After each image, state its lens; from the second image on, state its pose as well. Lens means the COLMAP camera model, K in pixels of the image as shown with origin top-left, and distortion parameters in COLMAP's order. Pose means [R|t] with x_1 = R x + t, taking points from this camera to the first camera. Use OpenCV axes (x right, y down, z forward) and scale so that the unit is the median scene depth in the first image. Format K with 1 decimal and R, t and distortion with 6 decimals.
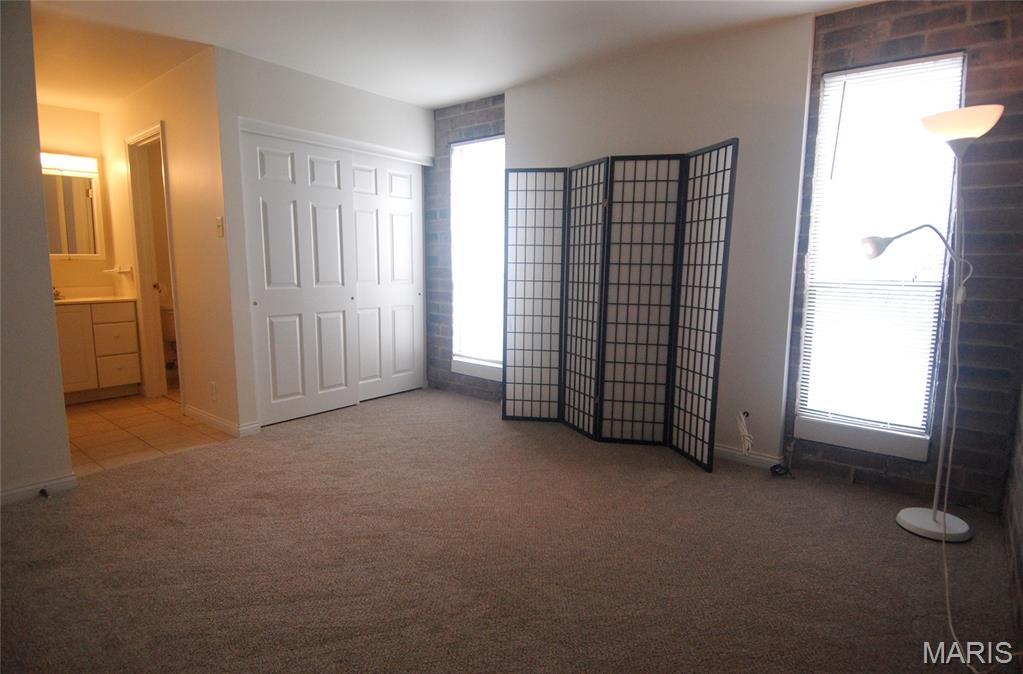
lens RADIAL K [[539.4, 0, 511.5], [0, 539.4, 337.0], [0, 0, 1]] dist [0.001427, -0.026995]
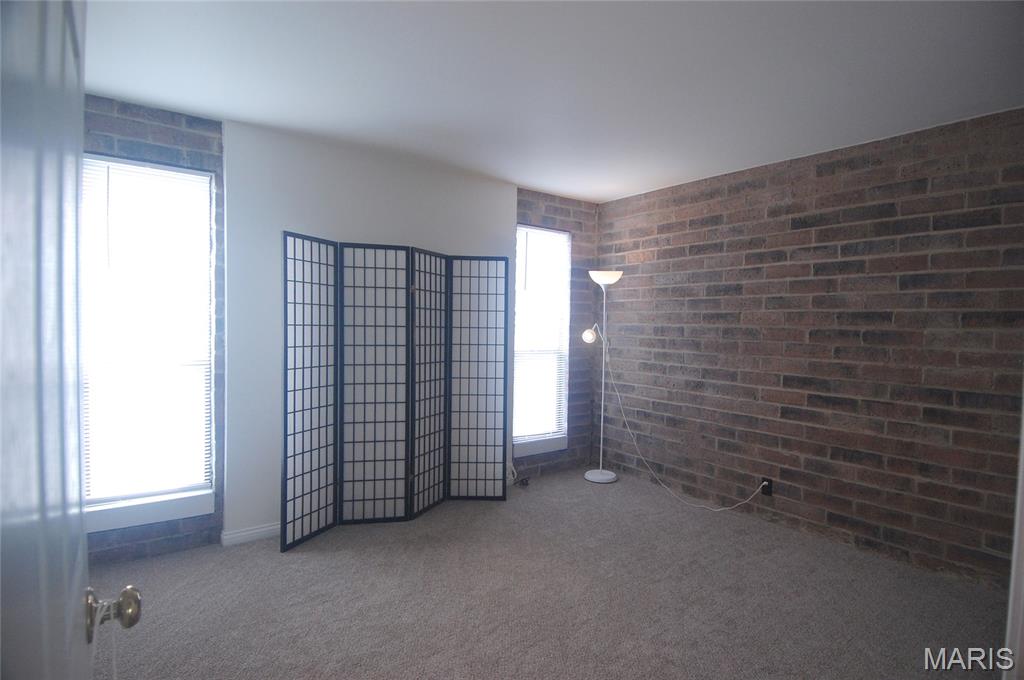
lens RADIAL K [[530.0, 0, 512.0], [0, 530.0, 340.0], [0, 0, 1]] dist [0.043989, -0.050154]
pose [[0.218729, -0.024520, 0.975477, -0.762648], [0.125658, 0.992068, -0.003239, -0.113186], [-0.967661, 0.123285, 0.220076, 0.554813]]
